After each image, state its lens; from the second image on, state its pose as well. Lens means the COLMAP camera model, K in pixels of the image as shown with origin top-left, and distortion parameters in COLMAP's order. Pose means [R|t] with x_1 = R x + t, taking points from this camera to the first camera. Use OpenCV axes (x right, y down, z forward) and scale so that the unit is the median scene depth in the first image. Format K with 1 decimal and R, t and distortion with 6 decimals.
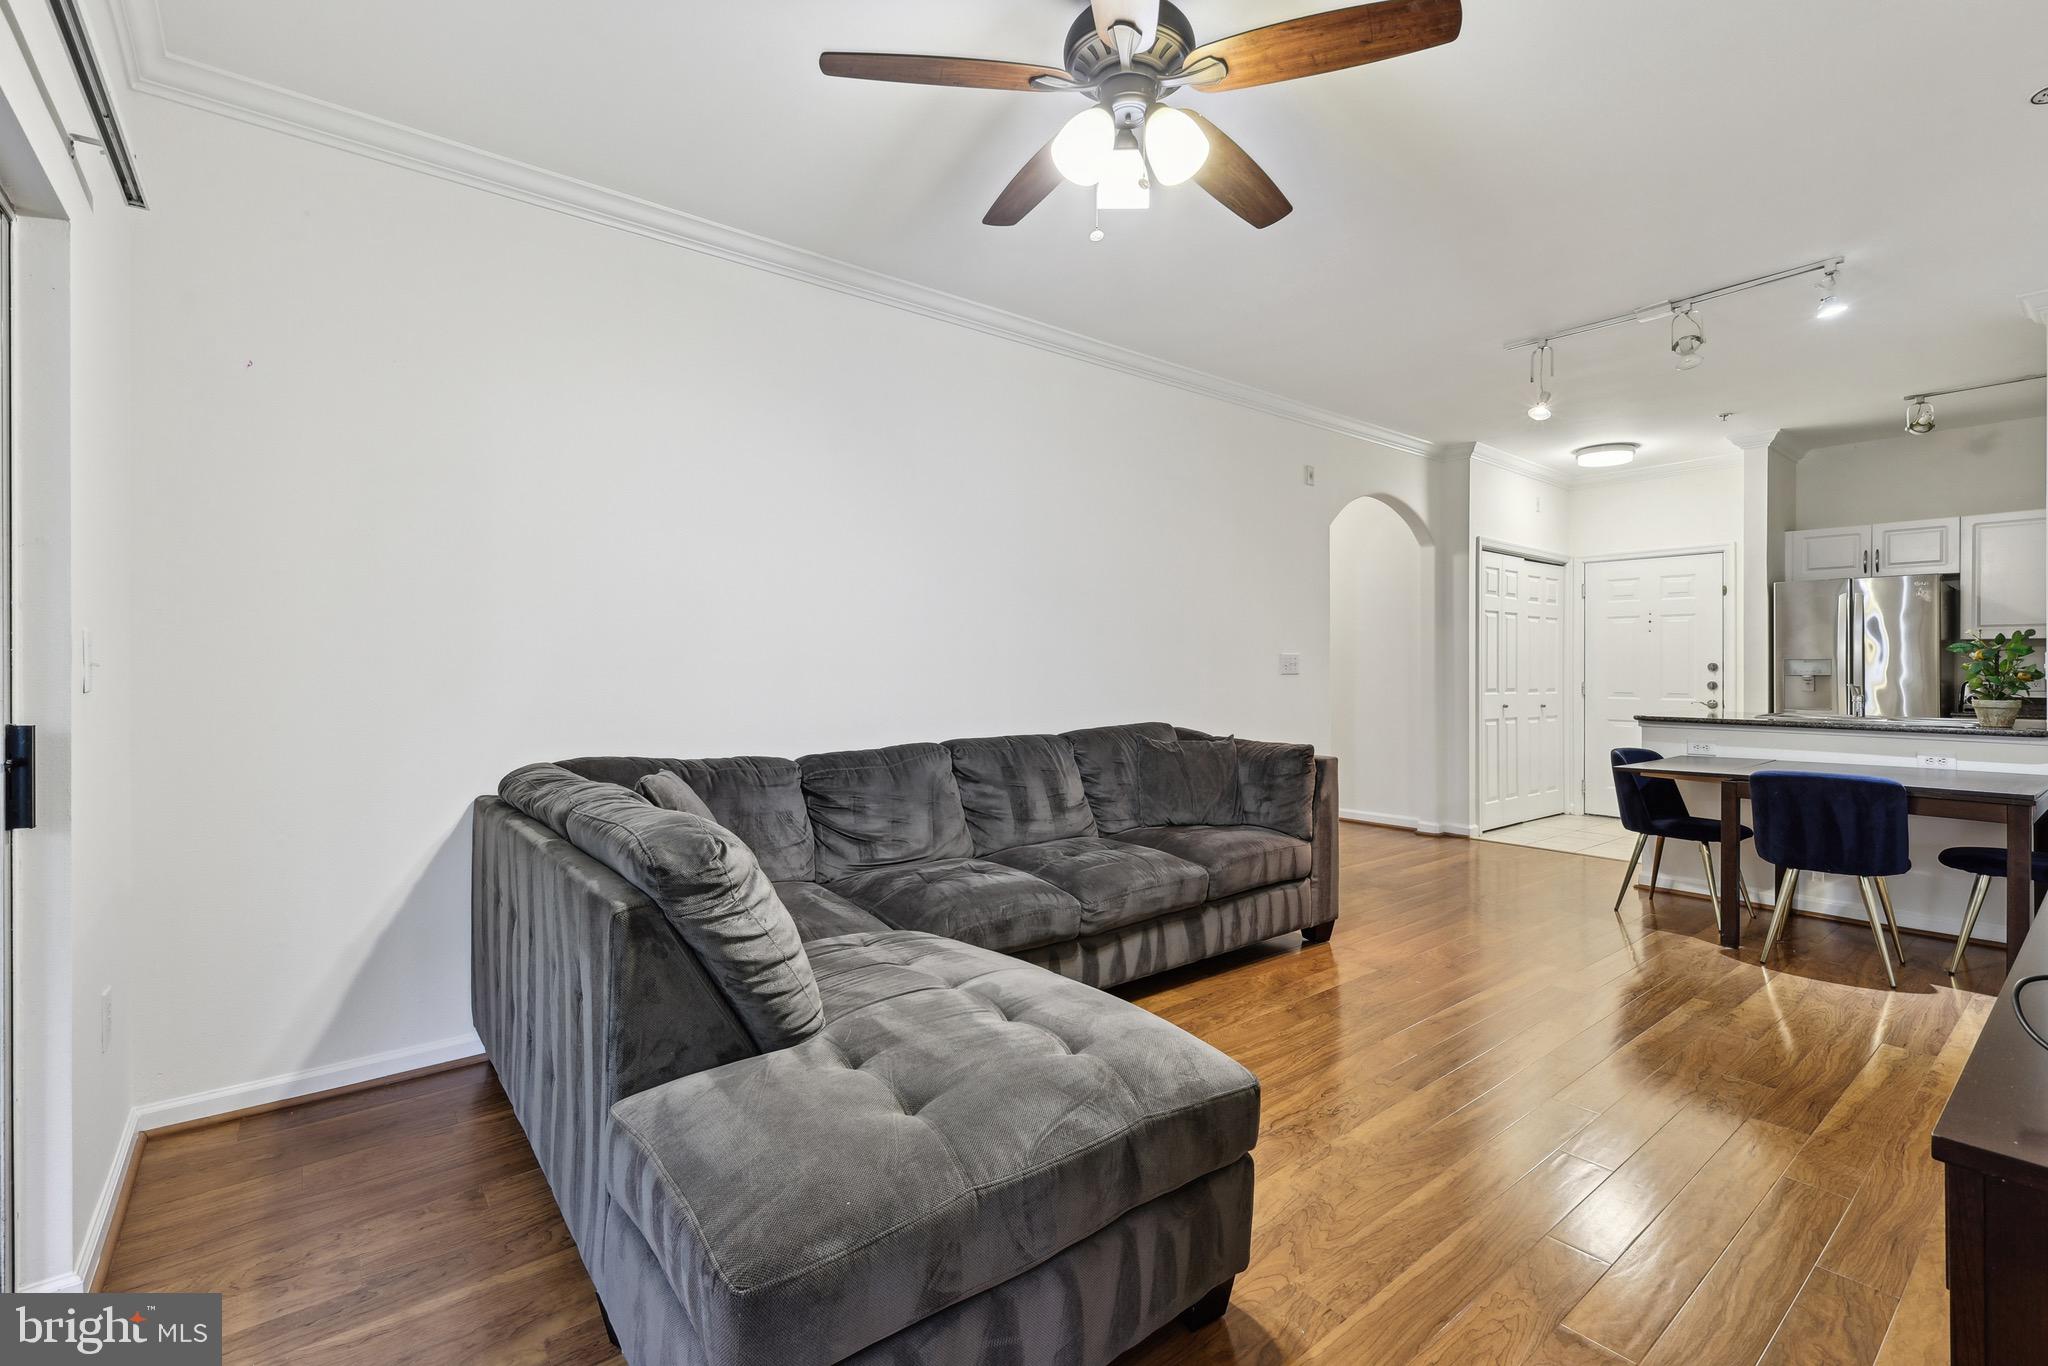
lens RADIAL K [[901.1, 0, 1027.3], [0, 901.1, 671.8], [0, 0, 1]] dist [0.004133, 0.000658]
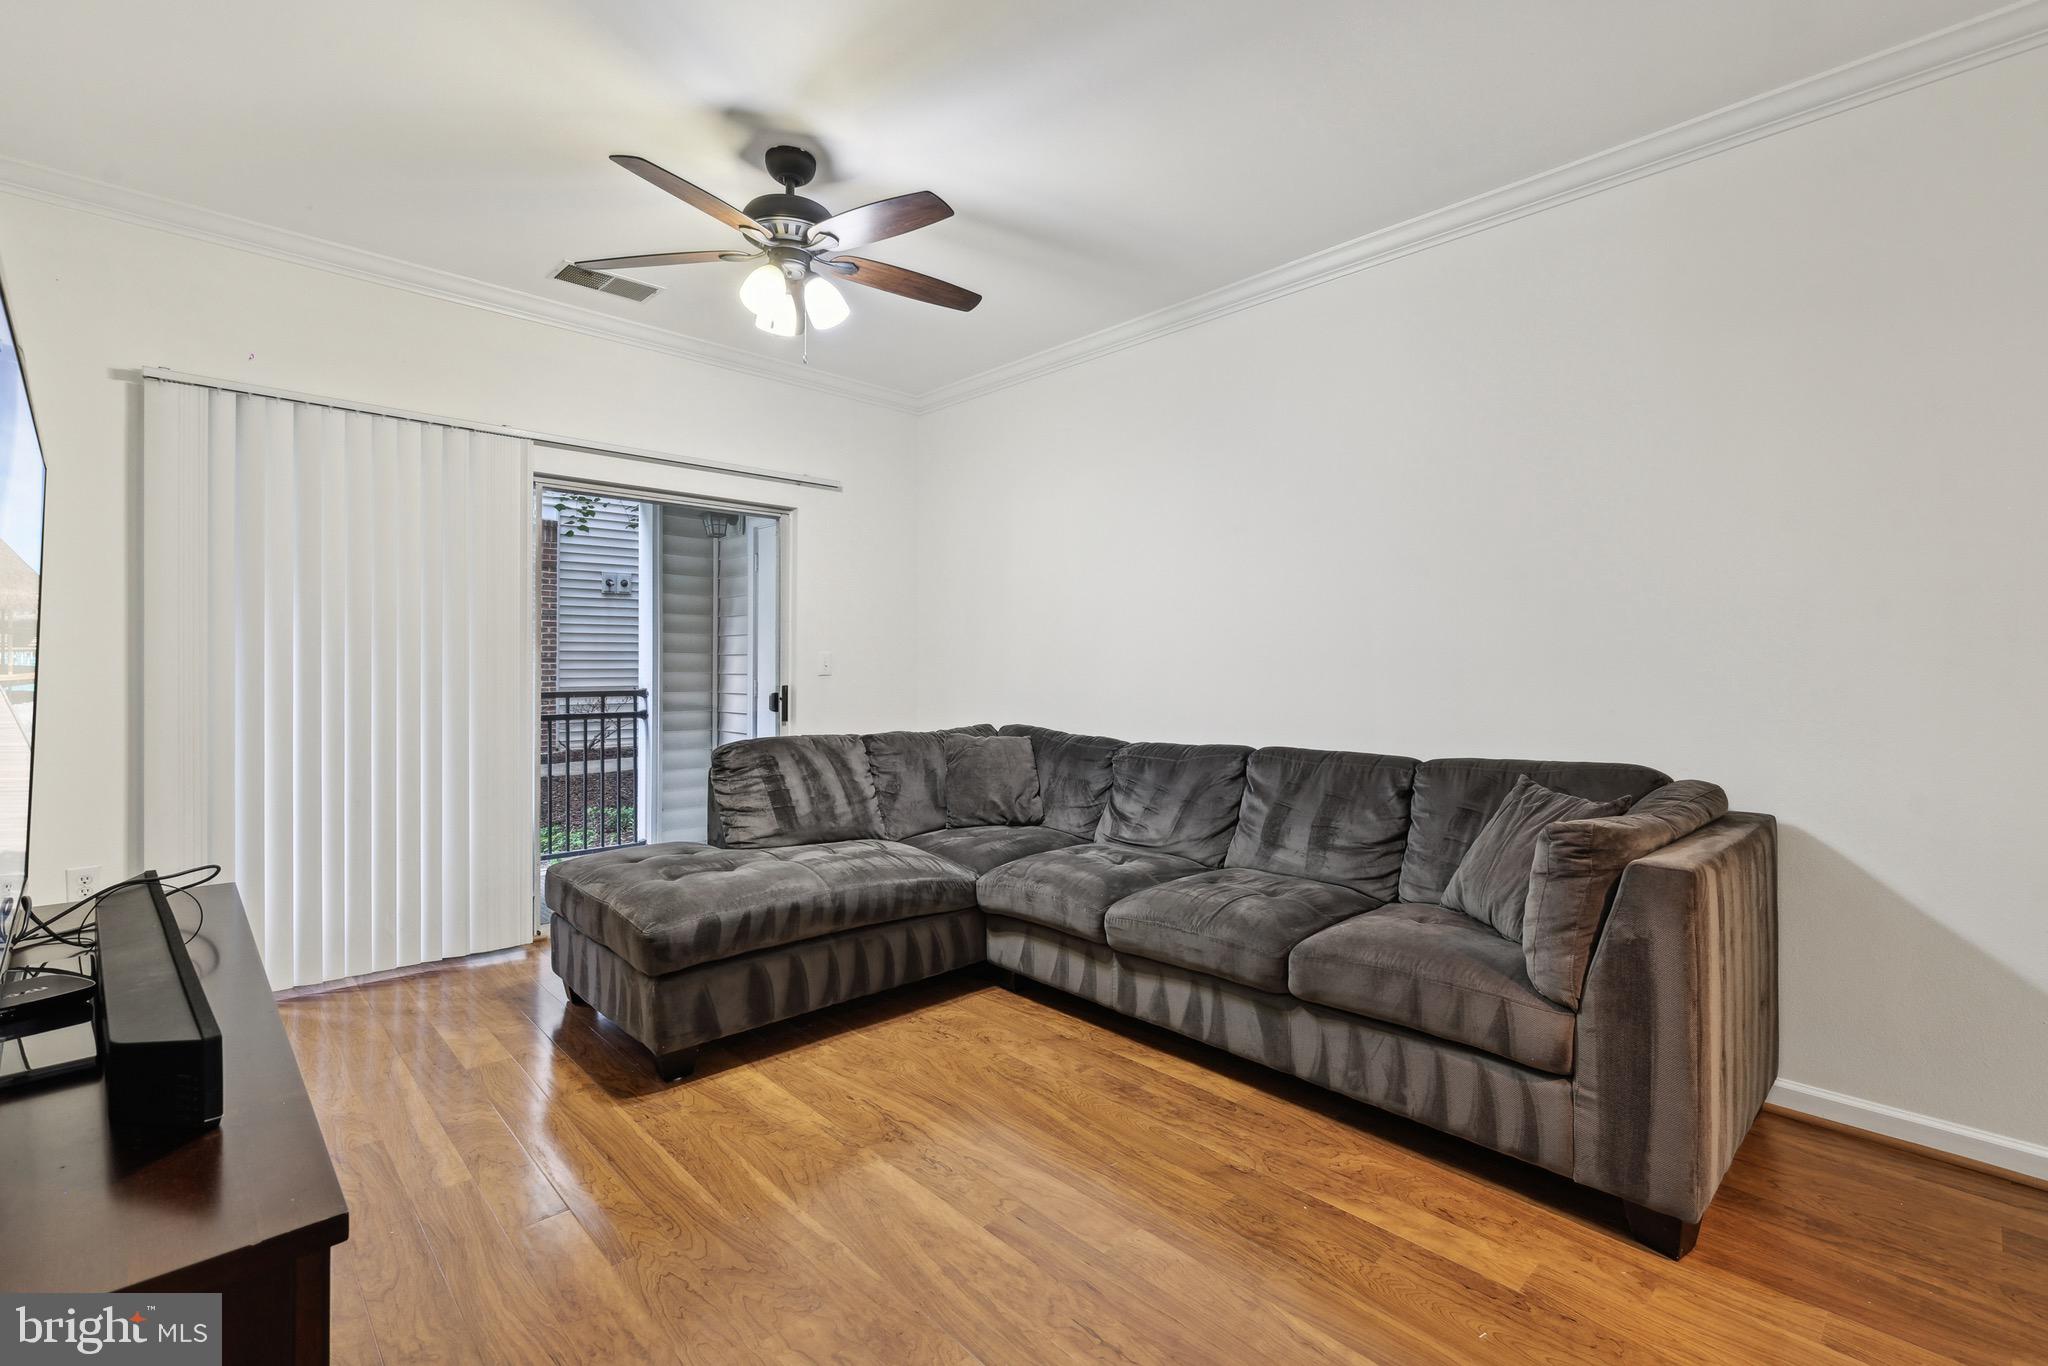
lens RADIAL K [[901.1, 0, 1028.5], [0, 901.1, 667.8], [0, 0, 1]] dist [0.004133, 0.000658]
pose [[0.090206, 0.003281, -0.995918, 0.888839], [-0.007055, 0.999972, 0.002655, -0.006862], [0.995898, 0.006787, 0.090226, 0.720216]]
